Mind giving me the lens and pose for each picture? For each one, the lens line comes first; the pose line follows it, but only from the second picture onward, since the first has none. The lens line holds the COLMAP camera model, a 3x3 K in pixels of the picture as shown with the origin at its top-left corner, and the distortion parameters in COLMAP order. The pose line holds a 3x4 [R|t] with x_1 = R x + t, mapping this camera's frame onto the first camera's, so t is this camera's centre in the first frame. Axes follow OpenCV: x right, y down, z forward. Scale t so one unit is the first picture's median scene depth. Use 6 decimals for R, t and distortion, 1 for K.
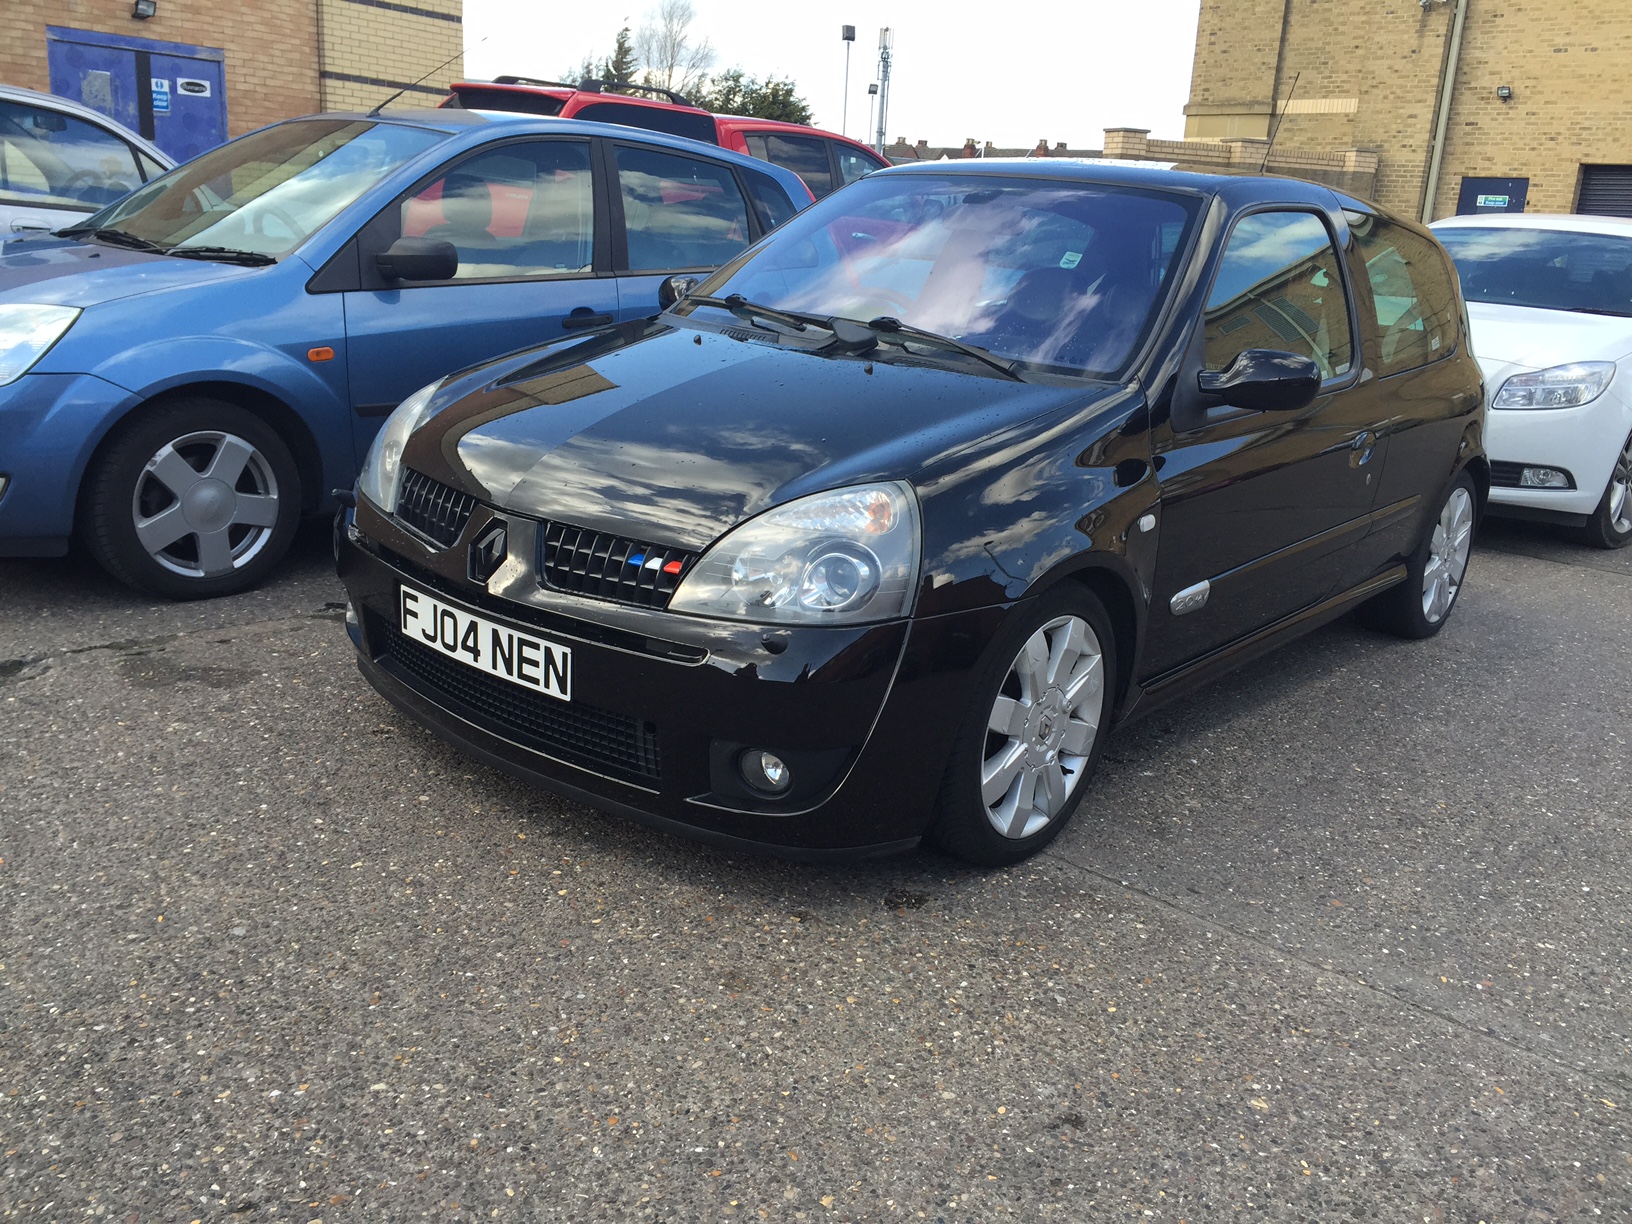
lens RADIAL K [[1370.8, 0, 816.0], [0, 1370.8, 612.0], [0, 0, 1]] dist [0.090840, -0.118764]
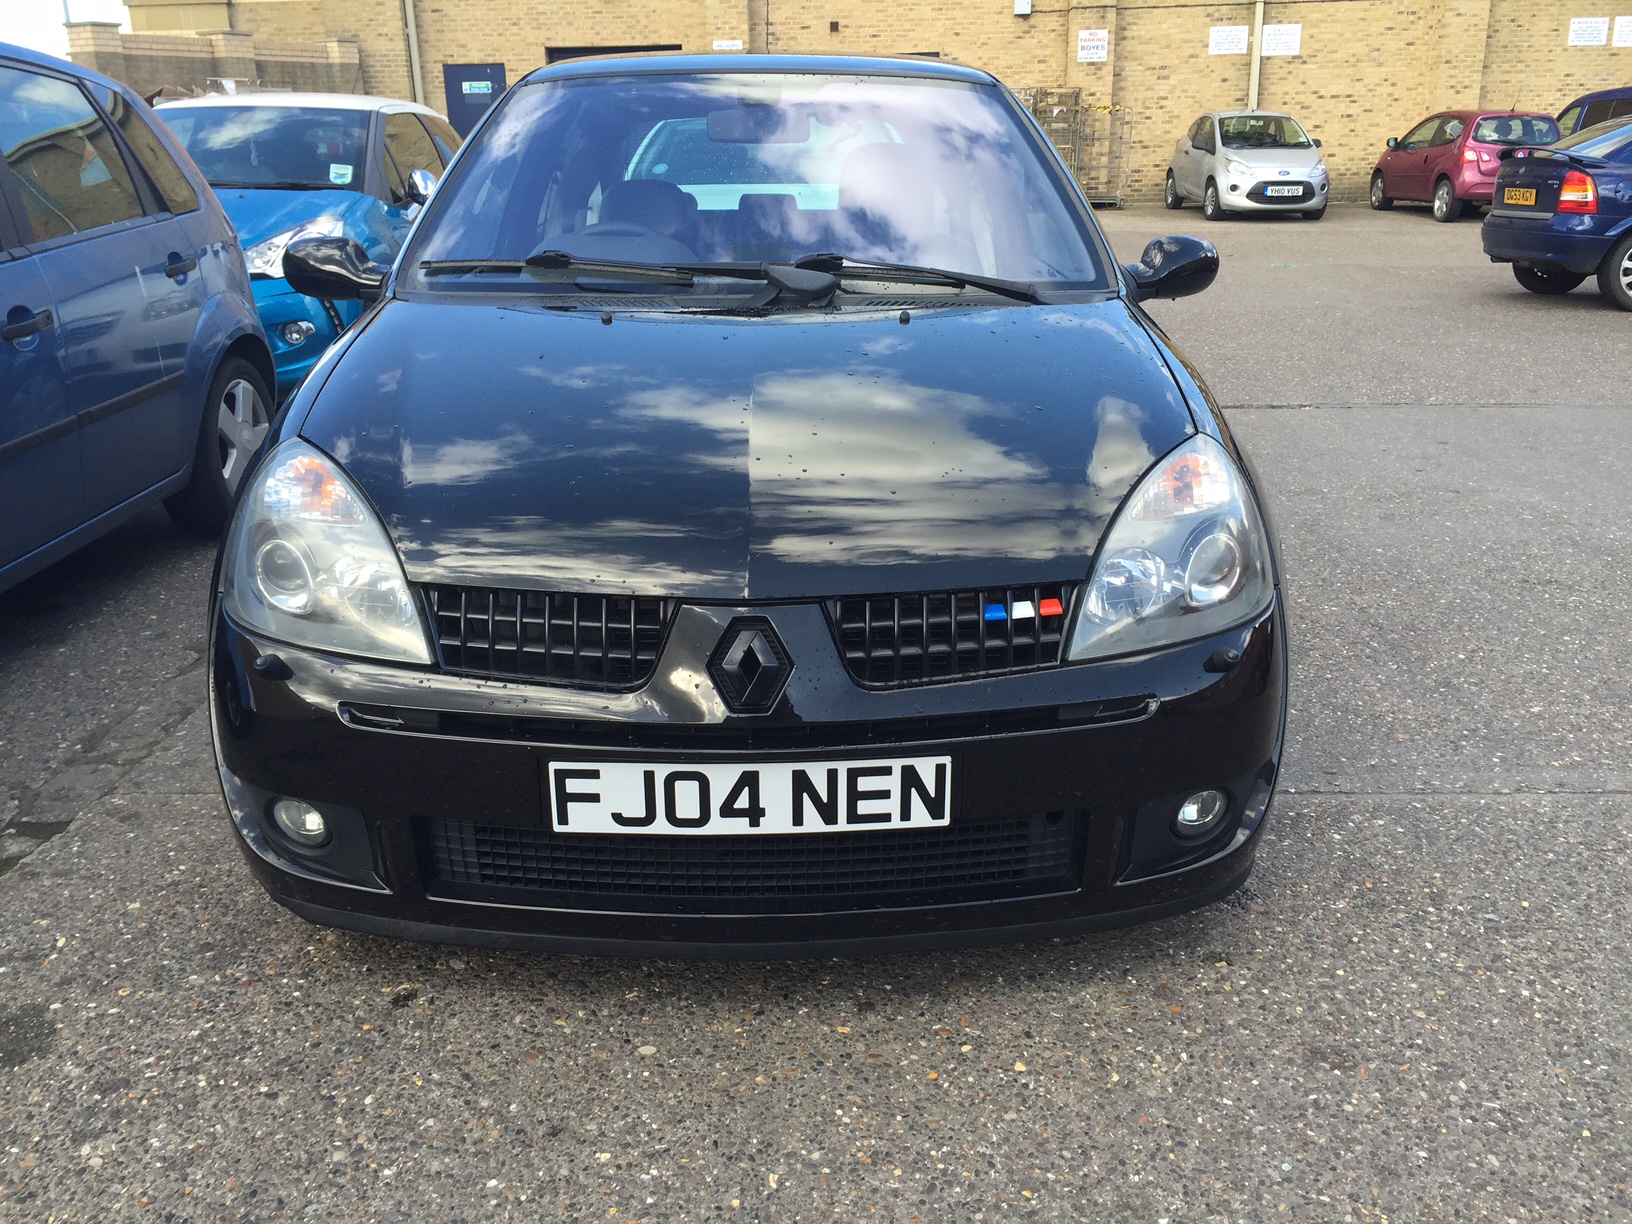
lens RADIAL K [[1370.8, 0, 816.0], [0, 1370.8, 612.0], [0, 0, 1]] dist [0.090840, -0.118764]
pose [[0.747554, -0.284266, 0.600296, -0.576673], [0.242543, 0.958205, 0.151711, -0.155330], [-0.618333, 0.032186, 0.785257, 0.418805]]
